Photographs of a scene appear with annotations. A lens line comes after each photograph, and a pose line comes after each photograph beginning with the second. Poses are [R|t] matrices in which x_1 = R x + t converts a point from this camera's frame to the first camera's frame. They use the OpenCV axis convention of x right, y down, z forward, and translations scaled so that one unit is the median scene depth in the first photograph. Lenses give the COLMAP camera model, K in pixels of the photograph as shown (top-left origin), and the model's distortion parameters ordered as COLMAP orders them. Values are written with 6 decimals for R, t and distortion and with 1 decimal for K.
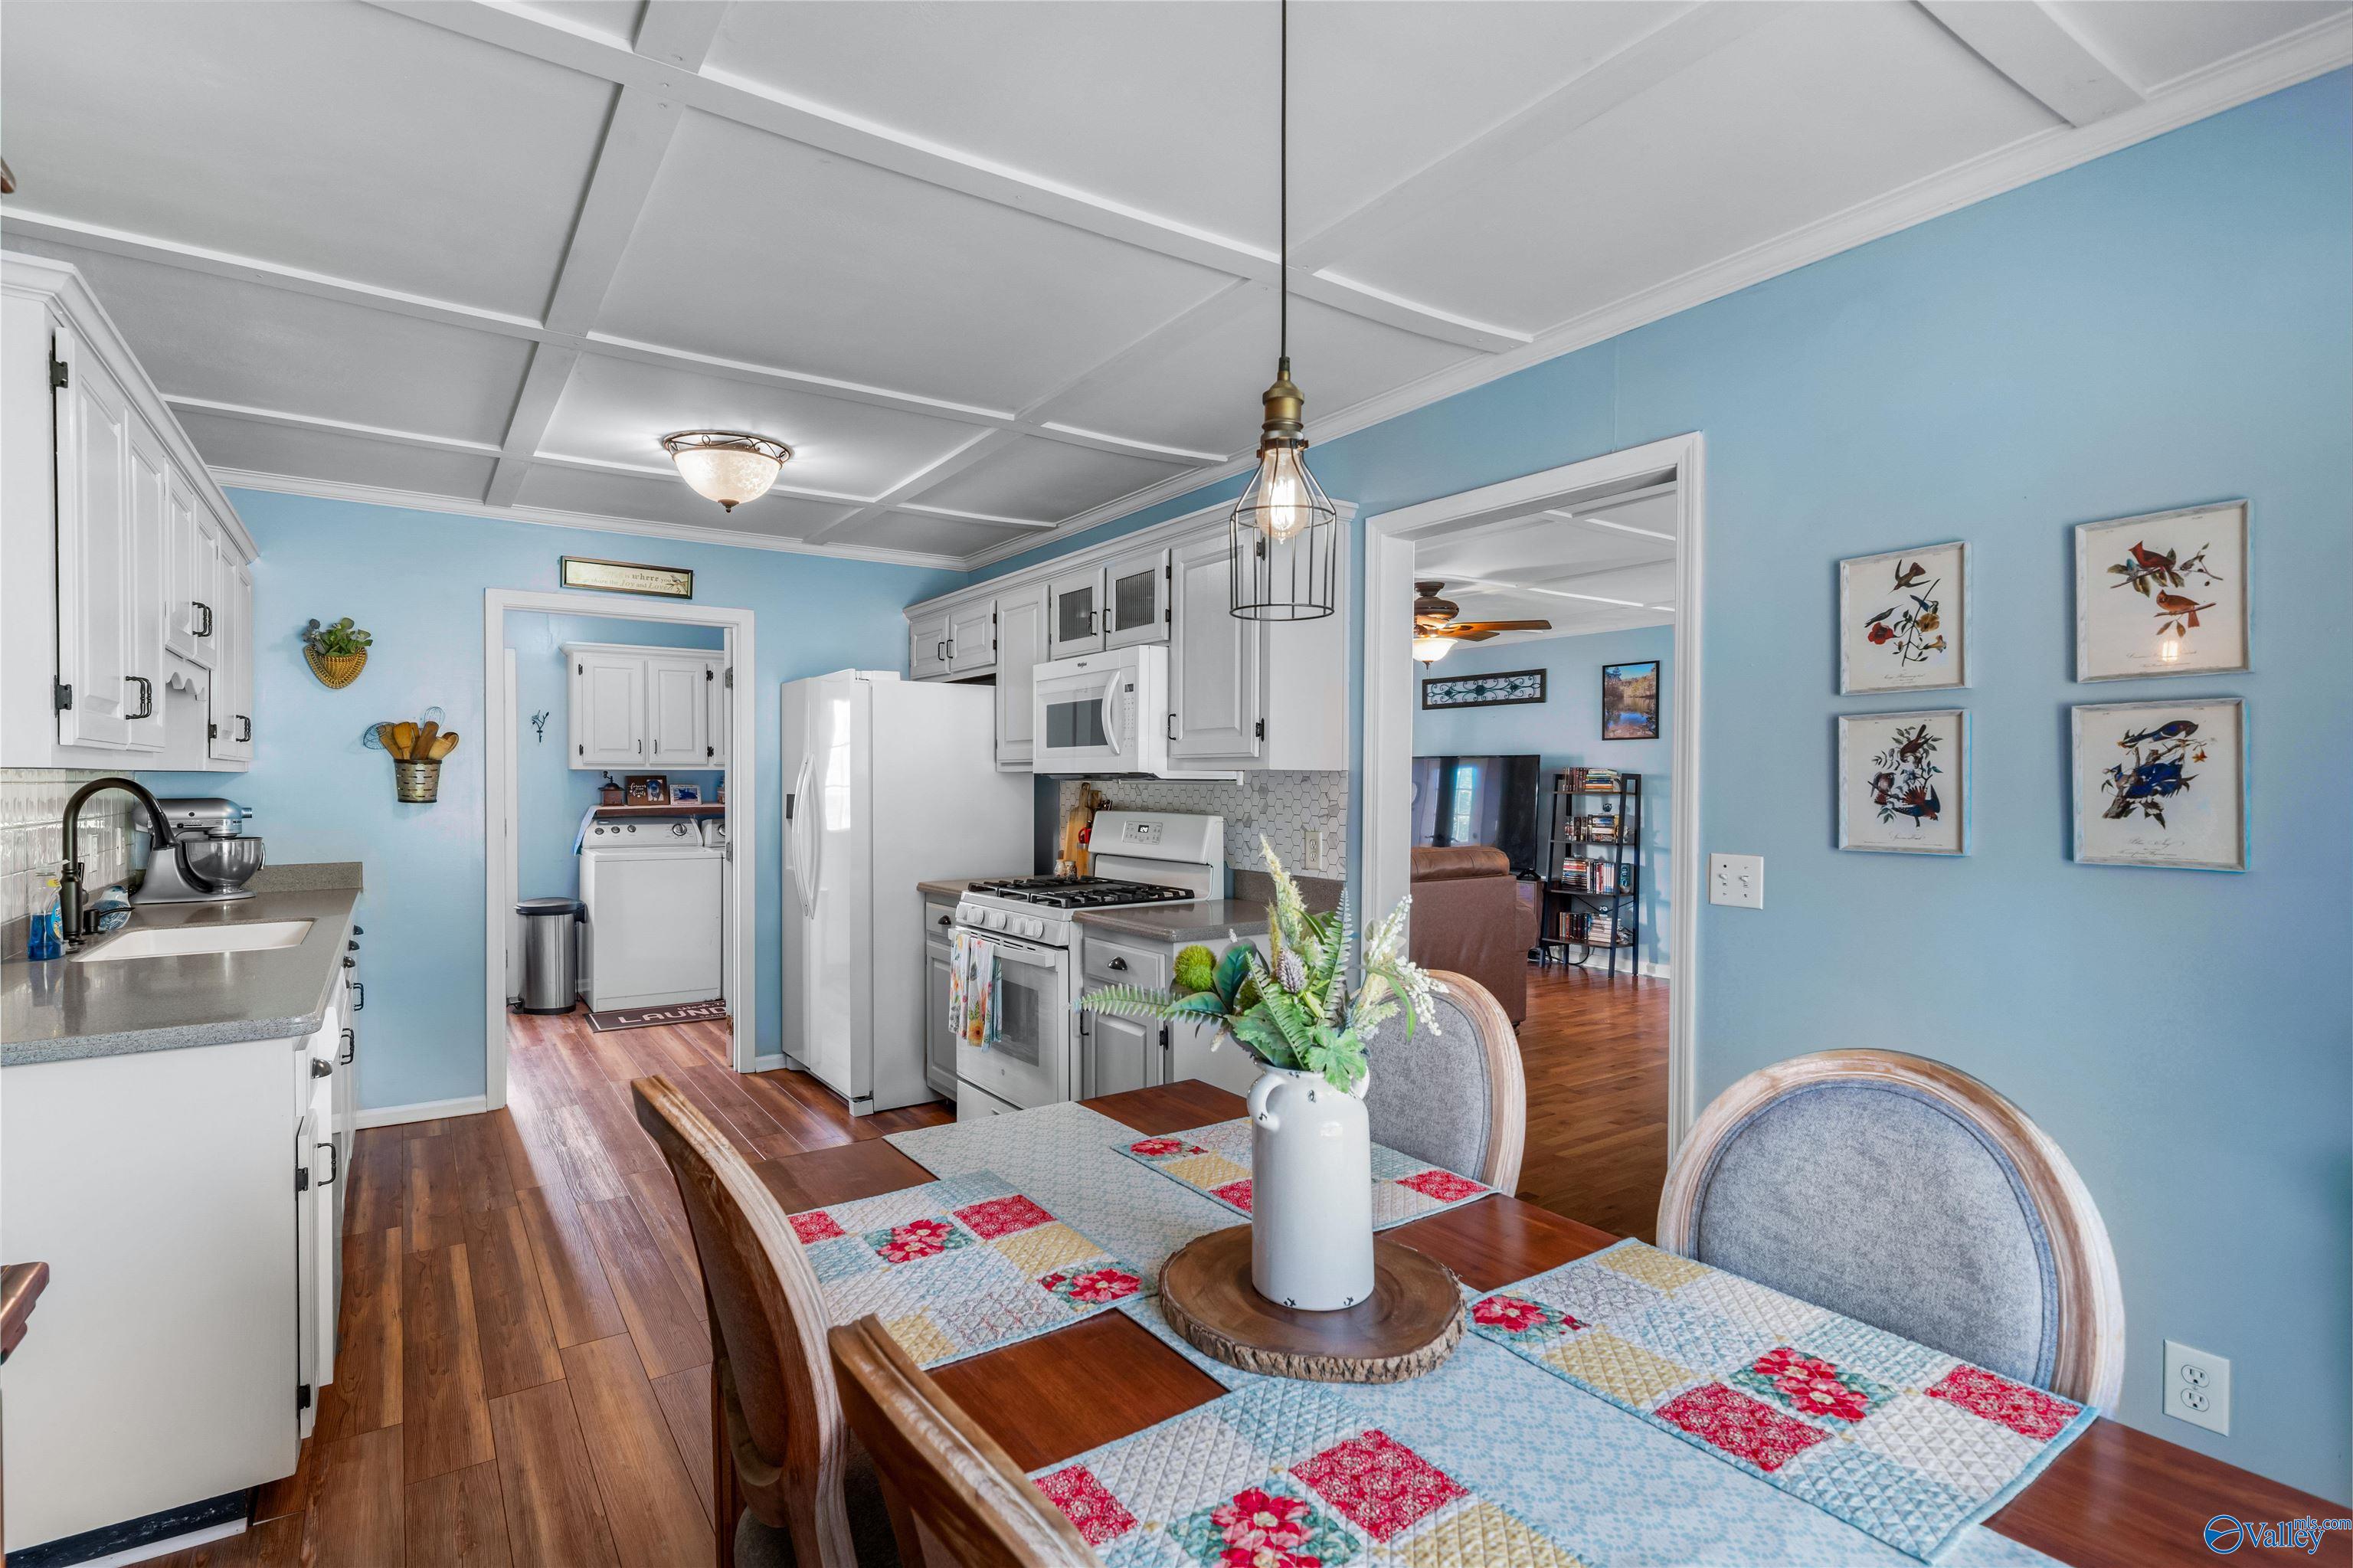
lens RADIAL K [[1160.3, 0, 1170.8], [0, 1160.3, 782.5], [0, 0, 1]] dist [-0.000081, -0.000004]
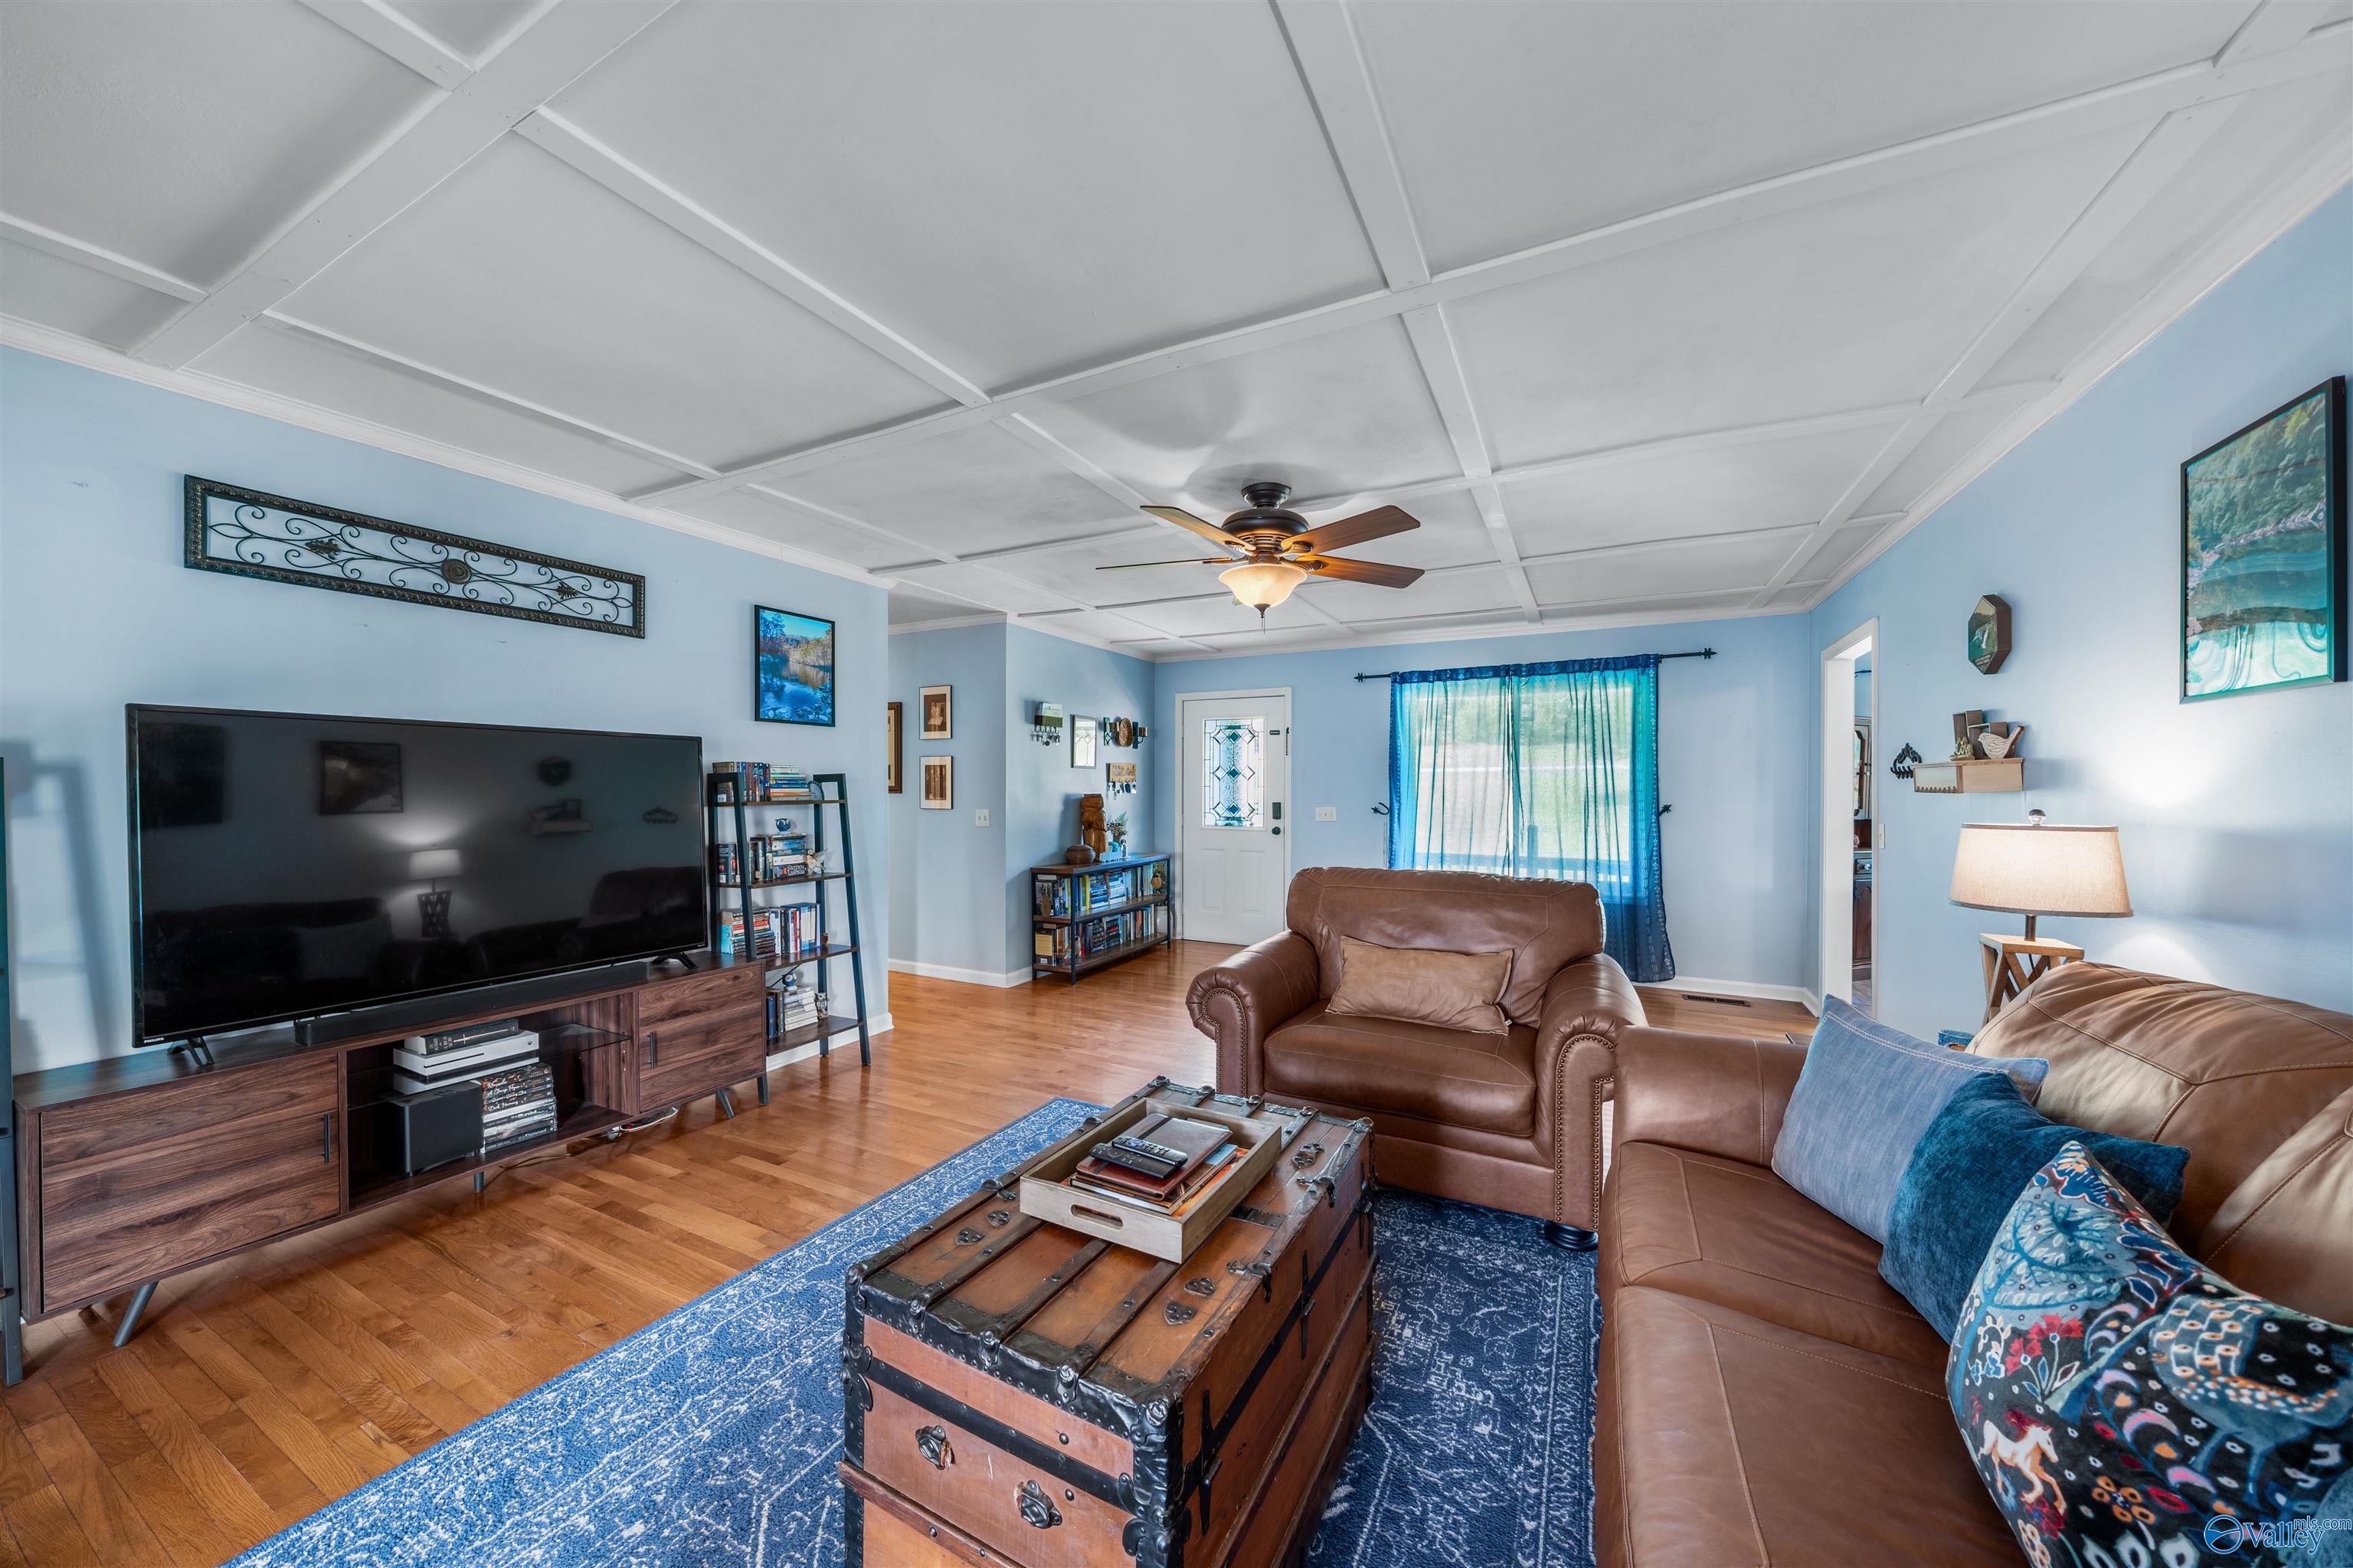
lens RADIAL K [[811.9, 0, 1176.1], [0, 811.9, 790.1], [0, 0, 1]] dist [-0.001137, -0.000091]
pose [[-0.468043, -0.007702, 0.883672, -0.119545], [-0.000287, 0.999963, 0.008563, -0.001689], [-0.883706, 0.003755, -0.468028, 0.888487]]
